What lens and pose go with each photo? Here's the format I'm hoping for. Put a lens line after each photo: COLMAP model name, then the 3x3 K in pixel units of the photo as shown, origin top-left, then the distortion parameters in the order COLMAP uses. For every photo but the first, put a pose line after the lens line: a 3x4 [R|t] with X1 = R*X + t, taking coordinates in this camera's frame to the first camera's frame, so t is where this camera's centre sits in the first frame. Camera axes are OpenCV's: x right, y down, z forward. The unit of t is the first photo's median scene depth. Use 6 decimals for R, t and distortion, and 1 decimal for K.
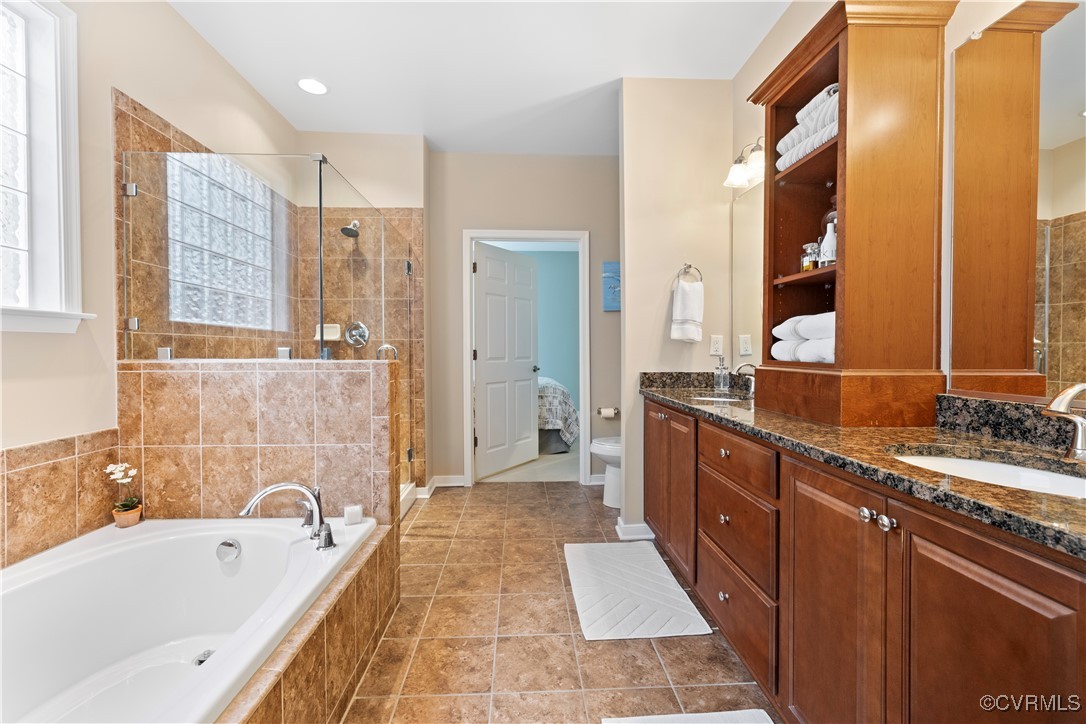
lens RADIAL K [[457.0, 0, 540.9], [0, 457.0, 356.0], [0, 0, 1]] dist [0.001089, 0.000064]
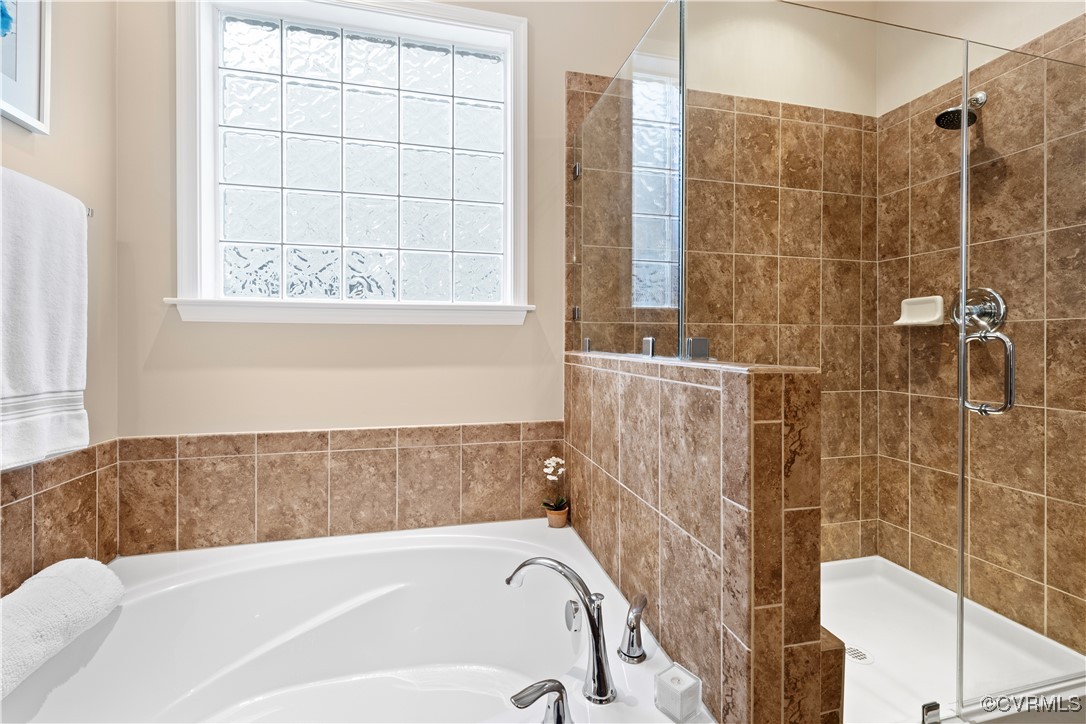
lens RADIAL K [[457.0, 0, 552.3], [0, 457.0, 345.1], [0, 0, 1]] dist [0.001089, 0.000064]
pose [[0.191841, 0.010265, -0.981372, 0.021938], [-0.016551, 0.999837, 0.007222, -0.010312], [0.981286, 0.014857, 0.191980, 0.777017]]
